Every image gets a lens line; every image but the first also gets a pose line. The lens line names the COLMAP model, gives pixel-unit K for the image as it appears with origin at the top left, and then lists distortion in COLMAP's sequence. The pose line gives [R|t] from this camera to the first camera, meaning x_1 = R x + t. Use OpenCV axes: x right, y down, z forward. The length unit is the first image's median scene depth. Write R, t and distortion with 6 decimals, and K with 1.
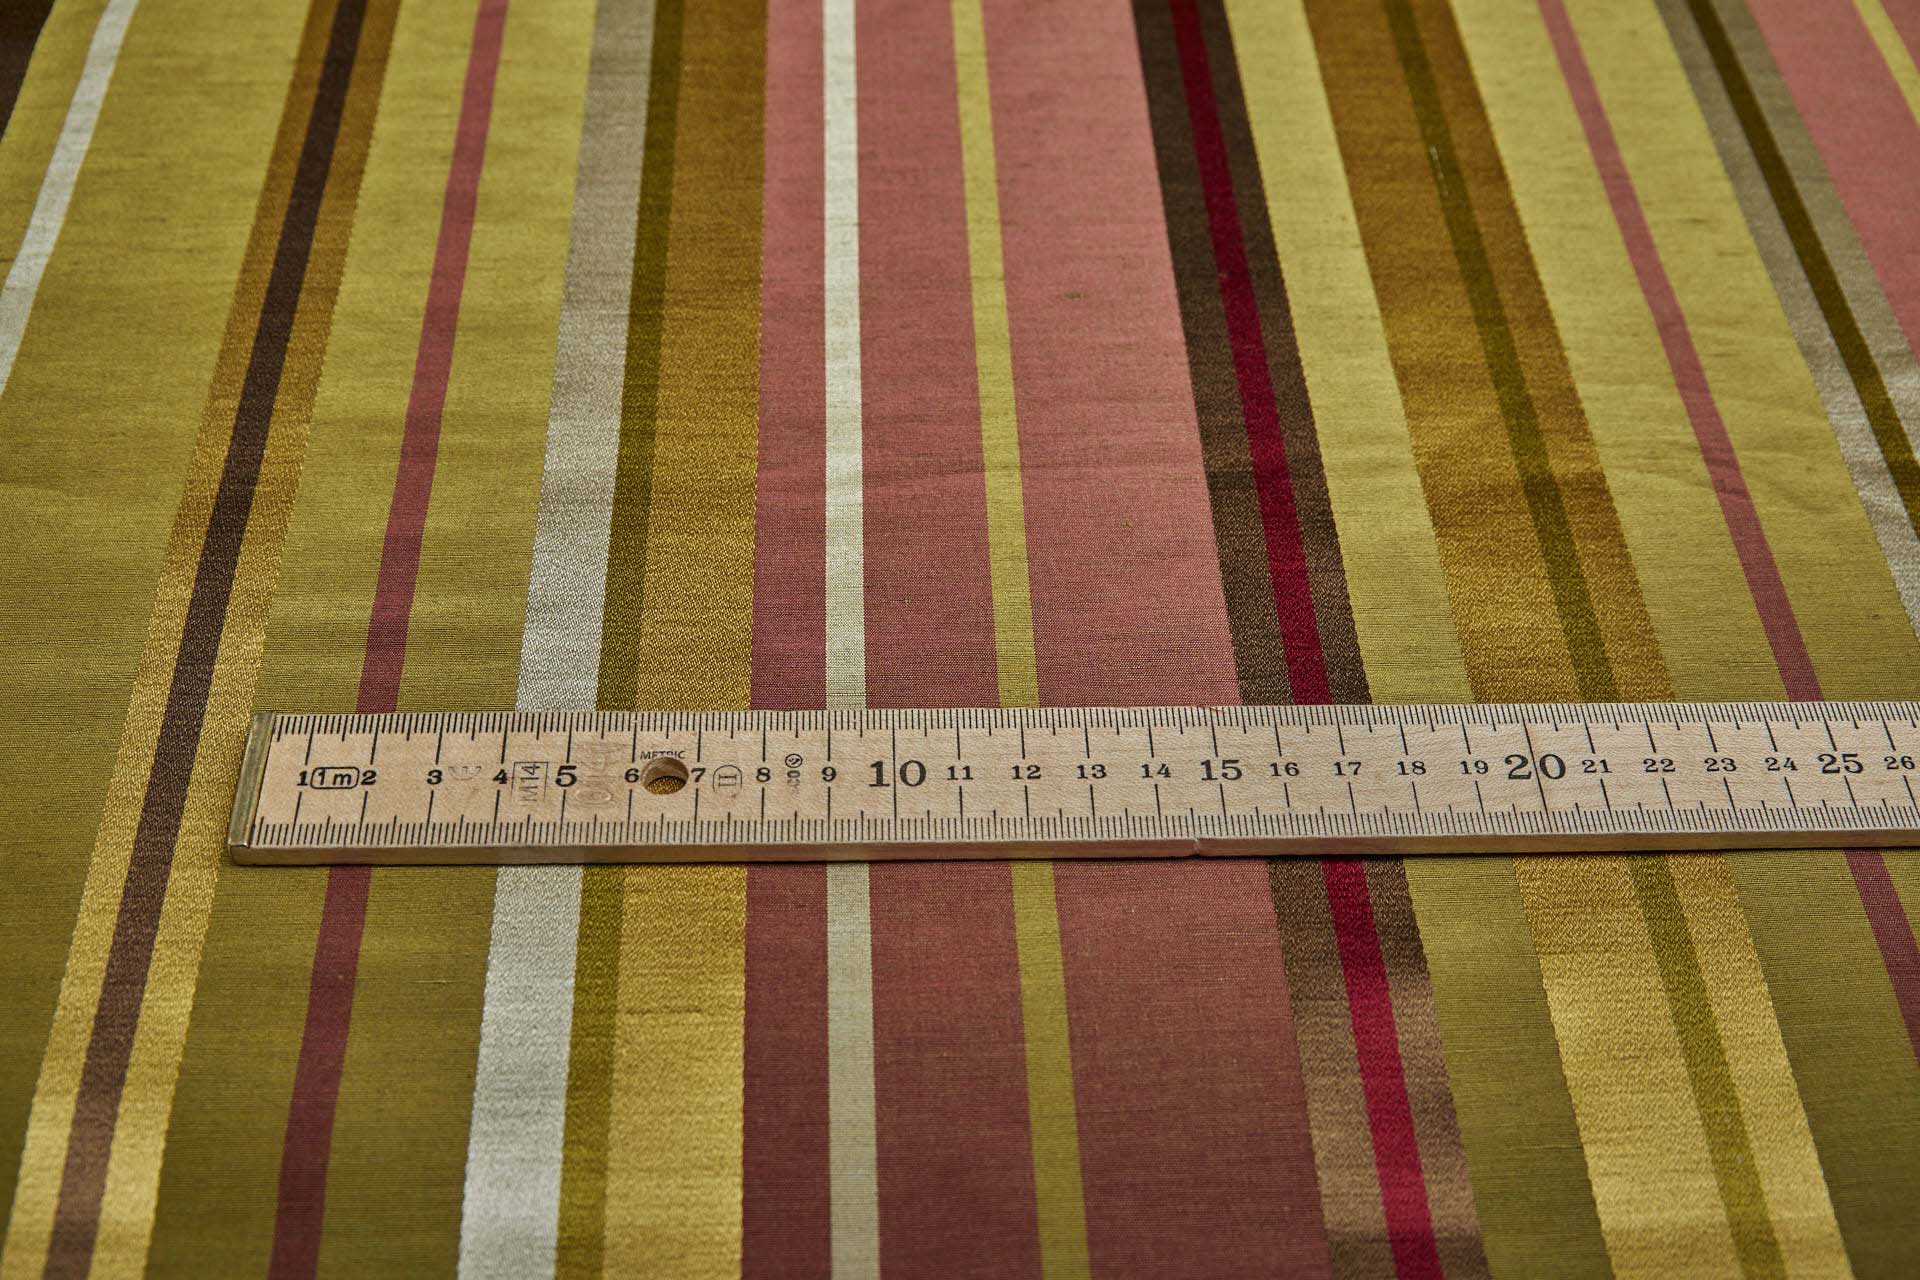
lens RADIAL K [[2590.0, 0, 970.5], [0, 2590.0, 639.4], [0, 0, 1]] dist [-0.095162, 0.000000]
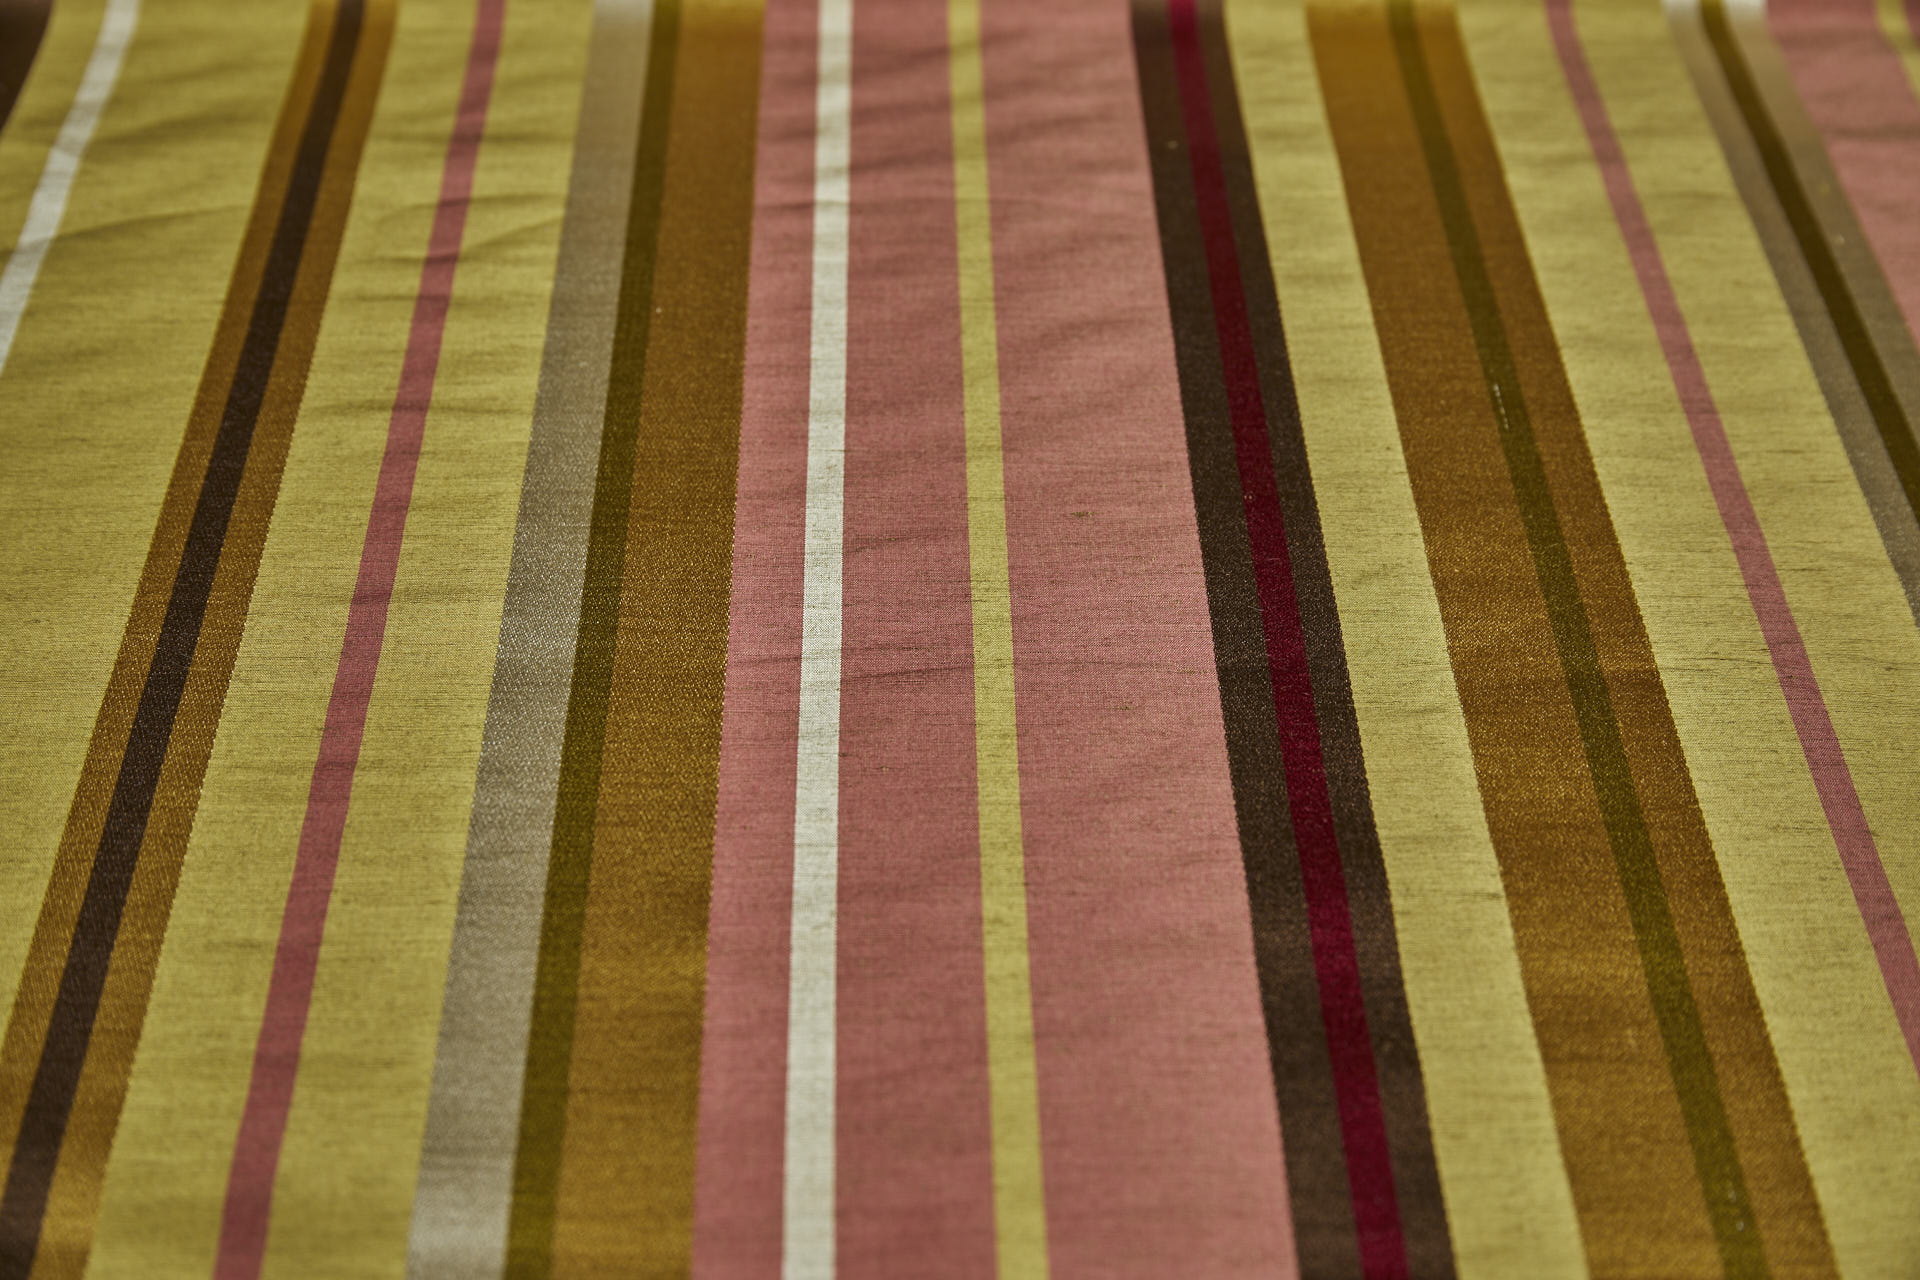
lens RADIAL K [[4118.6, 0, 957.3], [0, 4118.6, 639.1], [0, 0, 1]] dist [-0.201397, 0.000000]
pose [[0.999462, -0.005246, -0.032371, 0.041193], [-0.002996, 0.968382, -0.249453, 0.256604], [0.032656, 0.249416, 0.967846, -0.366283]]
